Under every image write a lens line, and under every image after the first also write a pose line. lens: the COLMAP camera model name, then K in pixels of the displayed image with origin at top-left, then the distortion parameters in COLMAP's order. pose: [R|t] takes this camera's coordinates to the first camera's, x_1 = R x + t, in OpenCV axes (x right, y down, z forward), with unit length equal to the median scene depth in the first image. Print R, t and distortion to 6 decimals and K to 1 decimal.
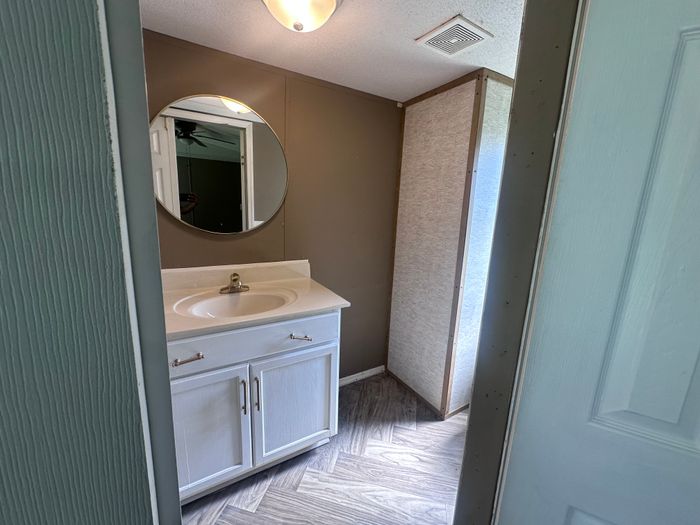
lens RADIAL K [[280.5, 0, 349.1], [0, 280.5, 262.7], [0, 0, 1]] dist [-0.001825, 0.000638]
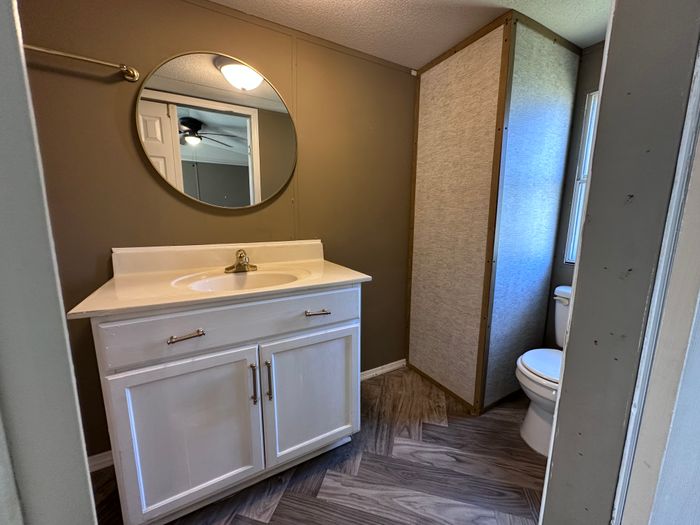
lens RADIAL K [[280.5, 0, 350.1], [0, 280.5, 260.4], [0, 0, 1]] dist [-0.001825, 0.000638]
pose [[0.999228, -0.030659, -0.024548, -0.034727], [0.029907, 0.999089, -0.030439, 0.101774], [0.025459, 0.029682, 0.999235, 0.106040]]
